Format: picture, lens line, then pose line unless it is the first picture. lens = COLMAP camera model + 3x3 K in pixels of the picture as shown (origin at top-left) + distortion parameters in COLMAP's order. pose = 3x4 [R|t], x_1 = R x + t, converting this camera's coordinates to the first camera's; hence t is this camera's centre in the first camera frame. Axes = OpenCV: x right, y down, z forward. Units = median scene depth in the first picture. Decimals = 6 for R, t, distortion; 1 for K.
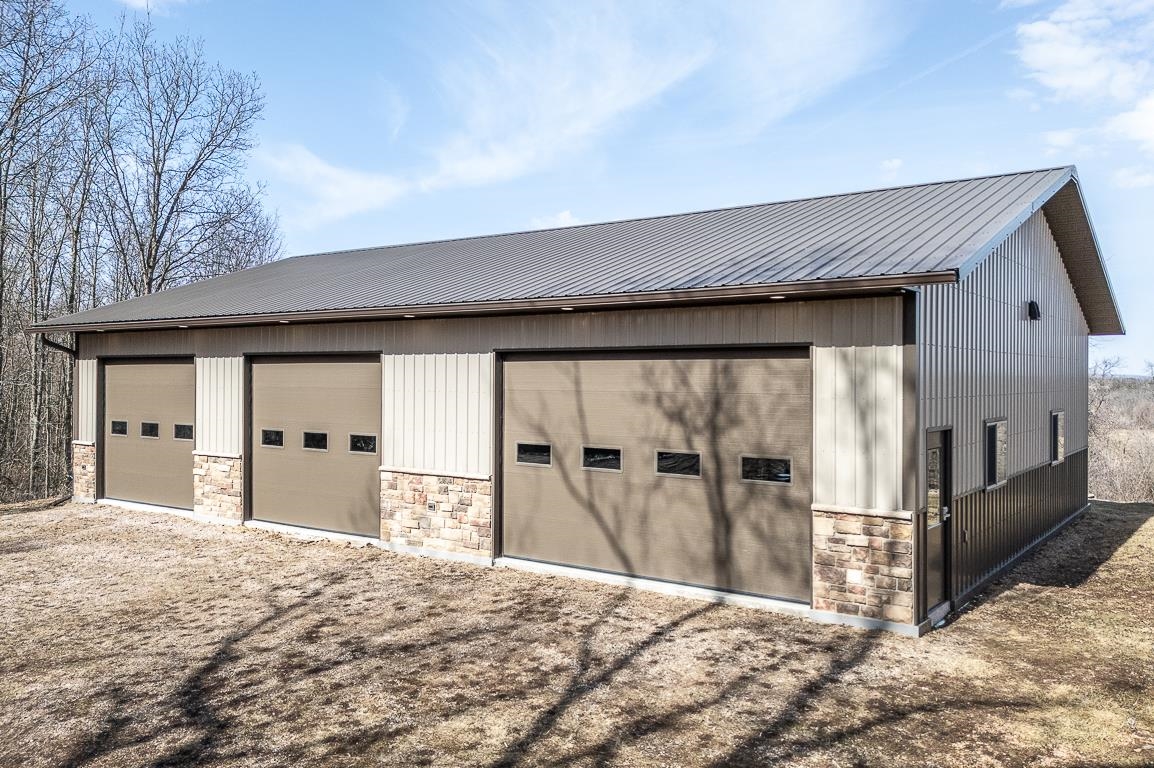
lens RADIAL K [[874.7, 0, 622.4], [0, 874.7, 344.4], [0, 0, 1]] dist [0.086851, -0.076043]
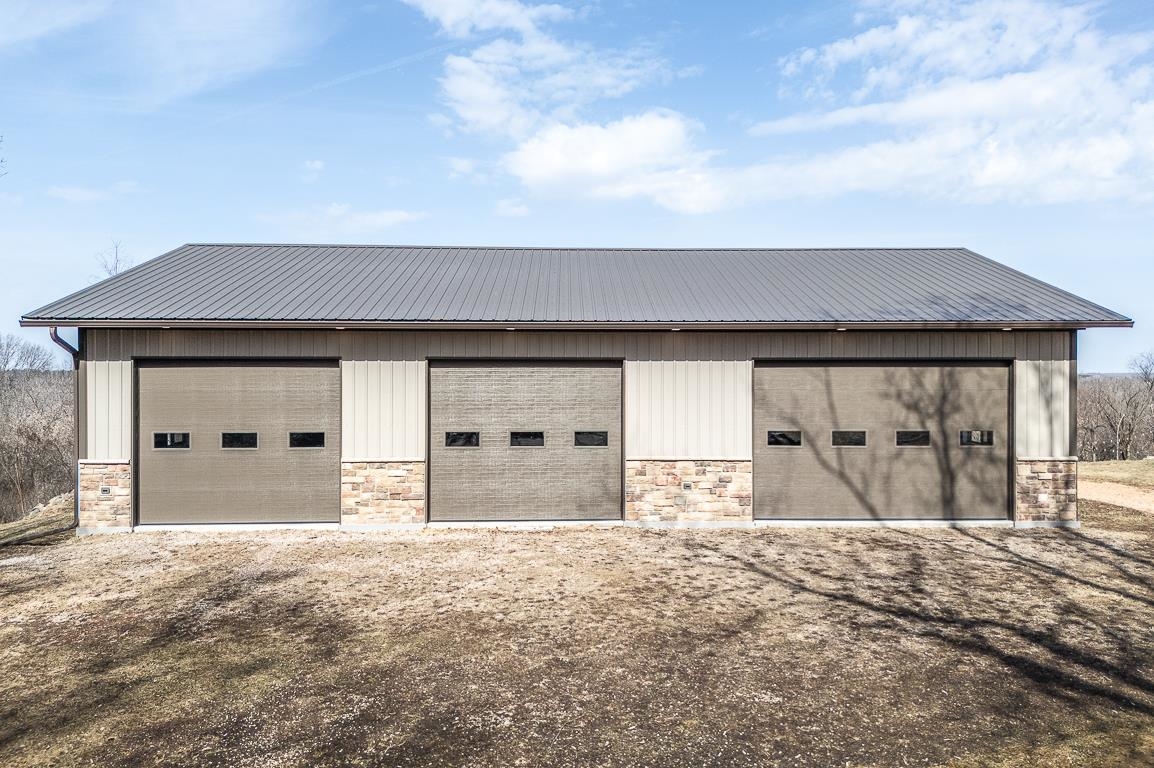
lens RADIAL K [[843.7, 0, 581.0], [0, 843.7, 362.5], [0, 0, 1]] dist [0.096606, -0.114412]
pose [[0.811926, 0.001545, 0.583759, -1.199417], [-0.018954, 0.999539, 0.023717, -0.014236], [-0.583453, -0.030321, 0.811581, 0.167800]]
